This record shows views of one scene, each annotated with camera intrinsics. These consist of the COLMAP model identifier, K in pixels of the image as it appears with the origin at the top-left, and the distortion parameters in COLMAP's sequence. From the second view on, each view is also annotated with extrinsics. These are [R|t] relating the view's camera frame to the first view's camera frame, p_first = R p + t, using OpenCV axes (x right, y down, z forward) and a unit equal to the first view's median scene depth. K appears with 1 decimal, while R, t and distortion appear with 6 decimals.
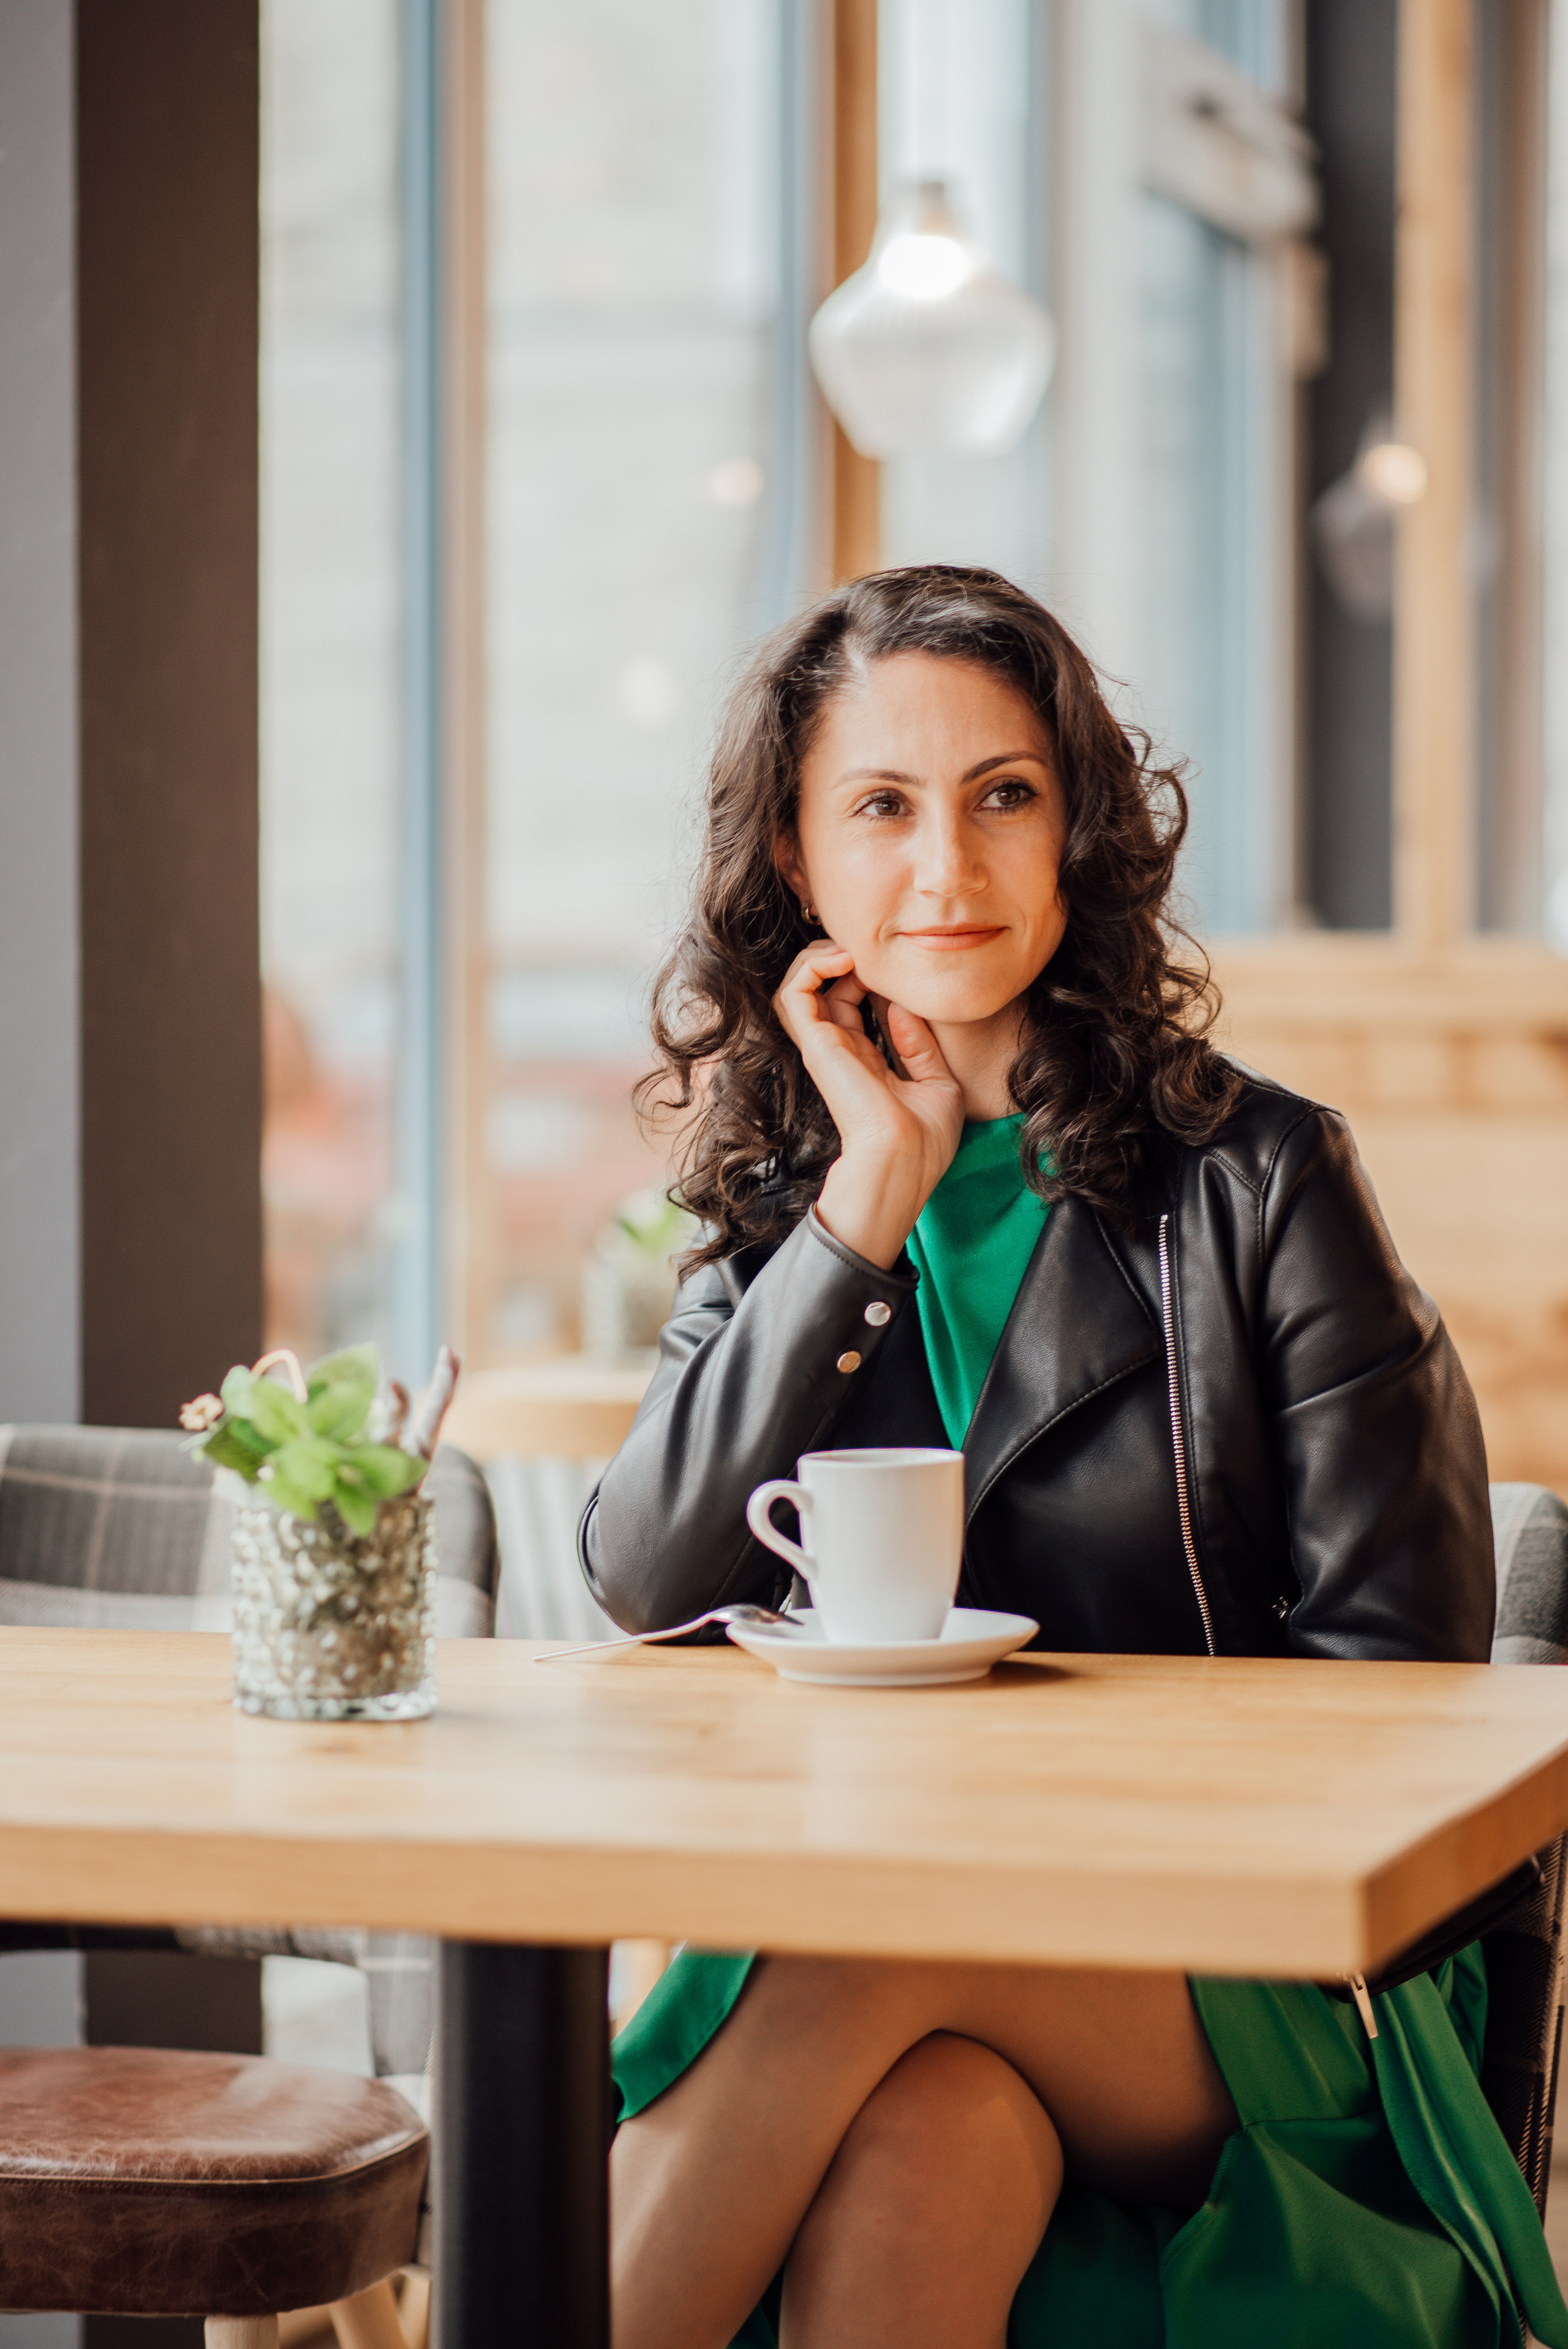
lens RADIAL K [[5844.5, 0, 784.0], [0, 5844.5, 1174.5], [0, 0, 1]] dist [0.002819, -0.083939]
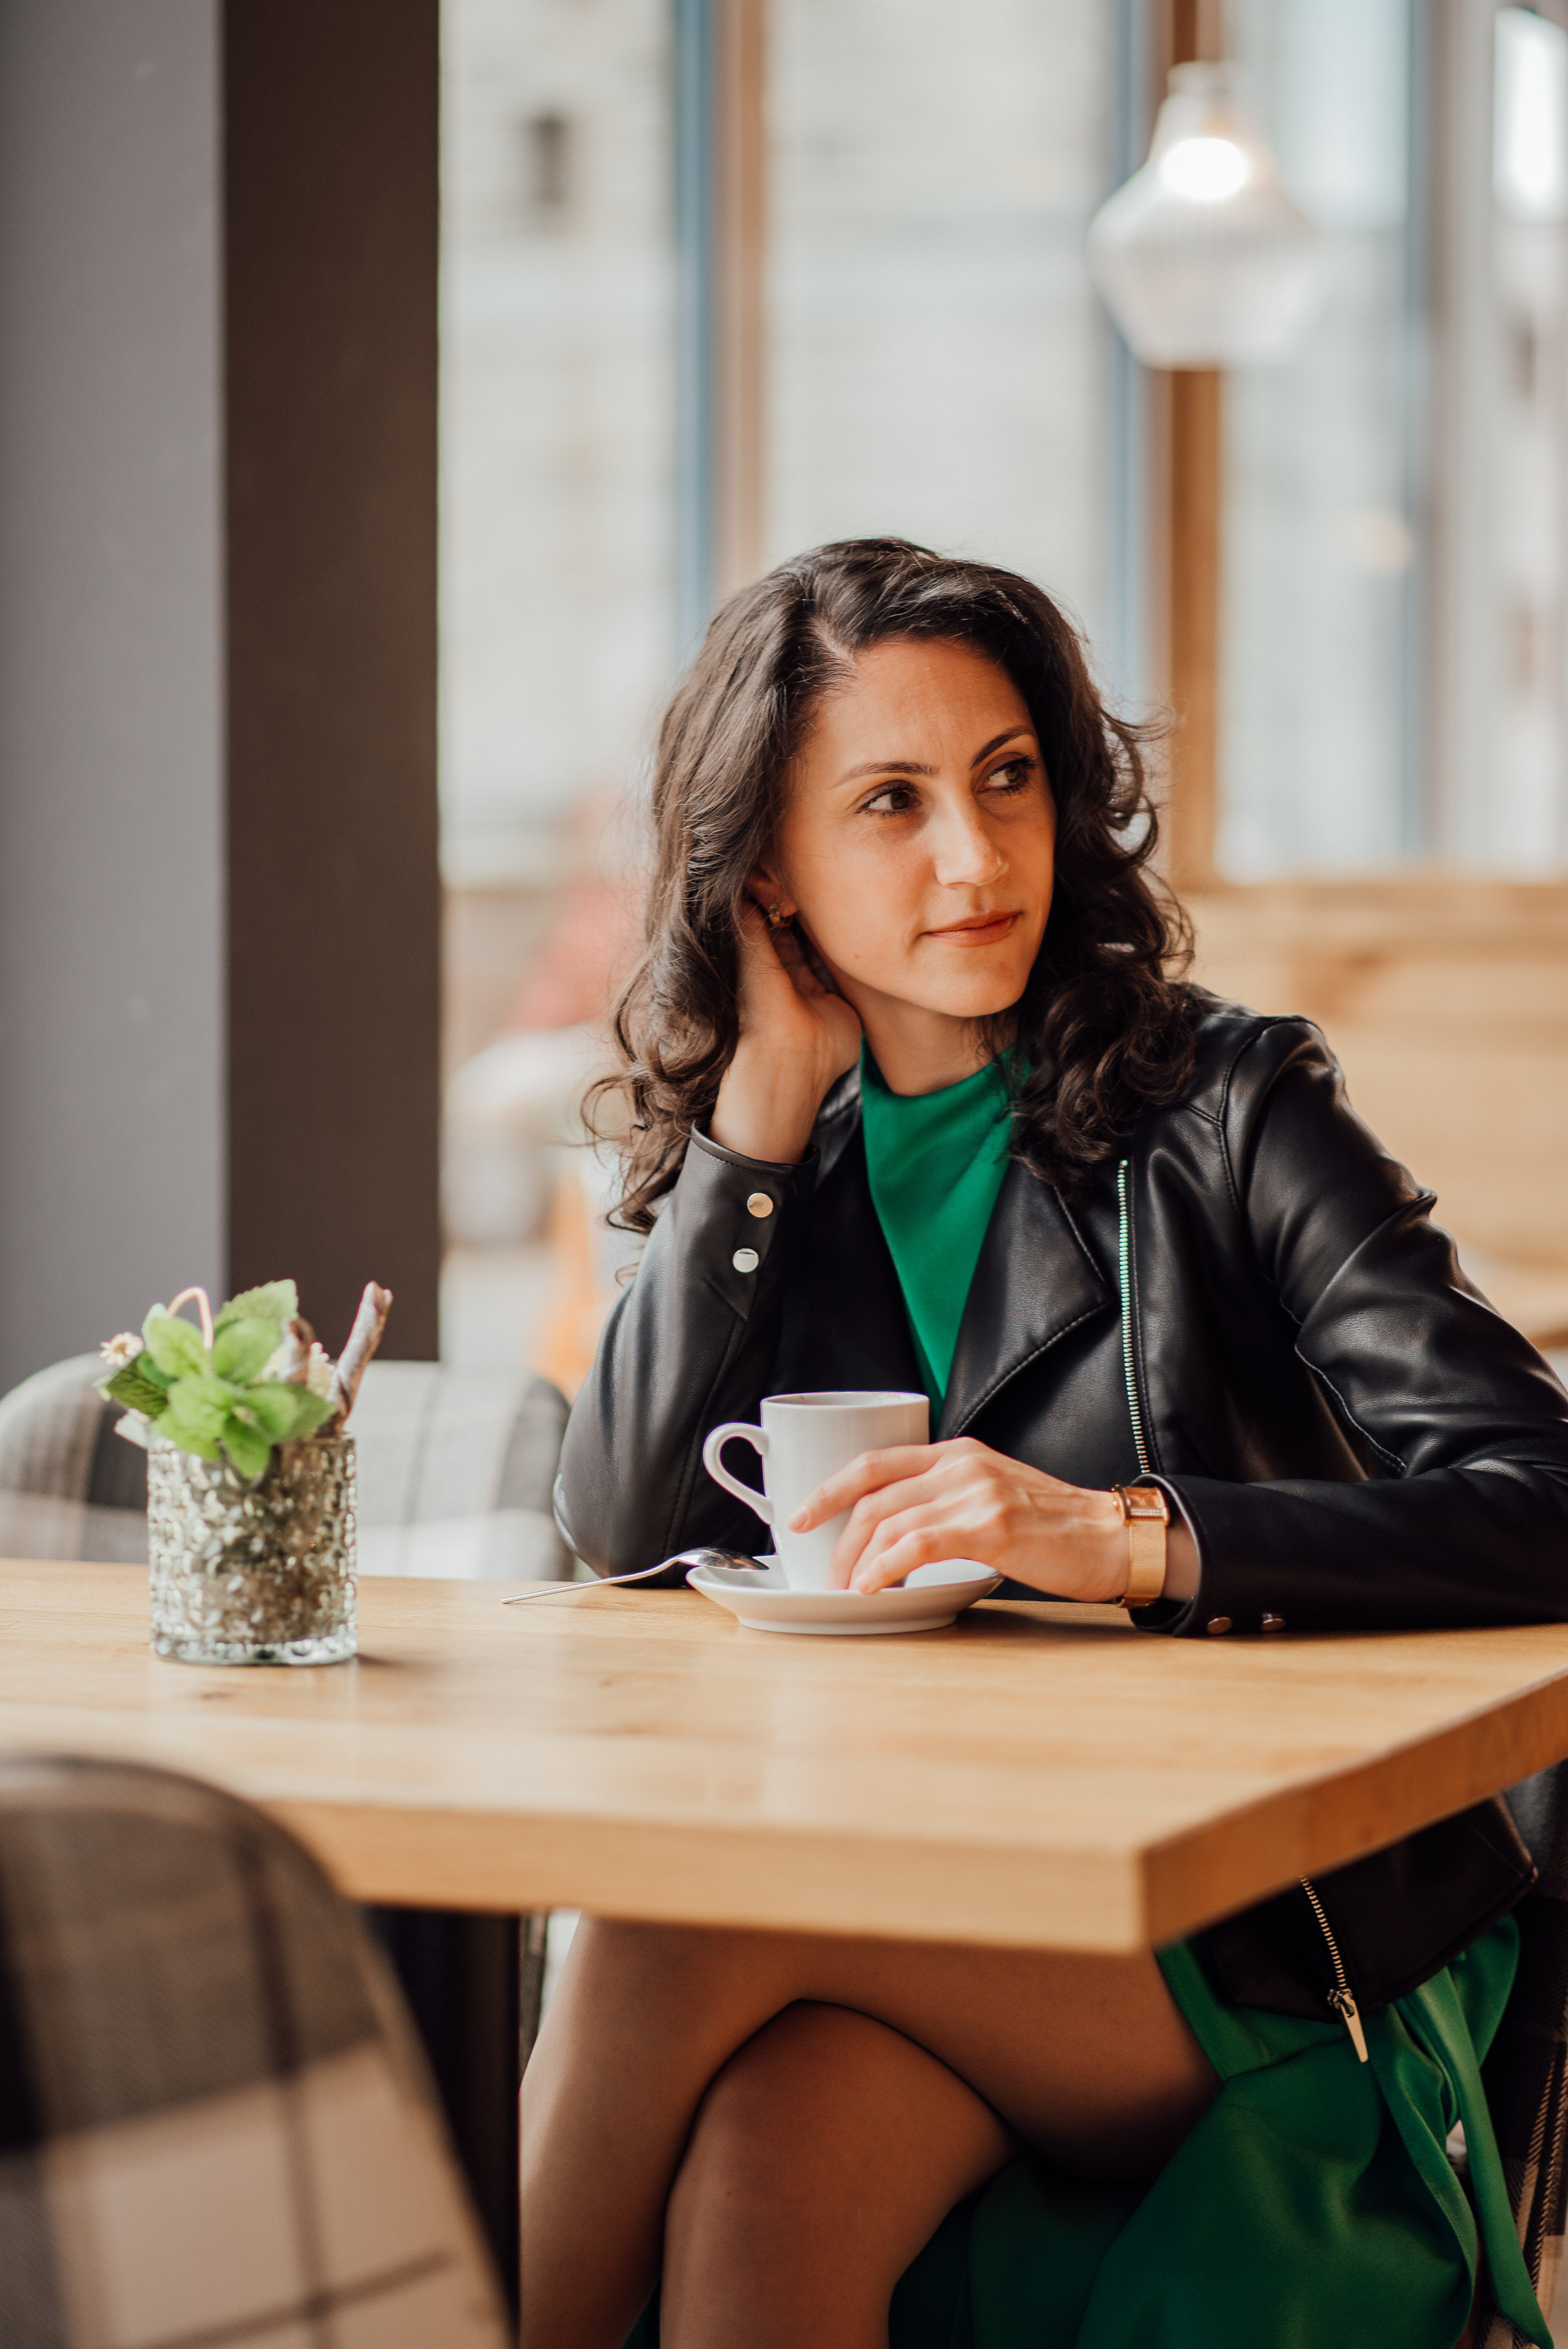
lens RADIAL K [[5844.5, 0, 784.0], [0, 5844.5, 1174.5], [0, 0, 1]] dist [0.002819, -0.083939]
pose [[0.994854, 0.004566, -0.101221, 0.111691], [-0.003016, 0.999876, 0.015461, -0.004304], [0.101279, -0.015076, 0.994744, 0.034450]]
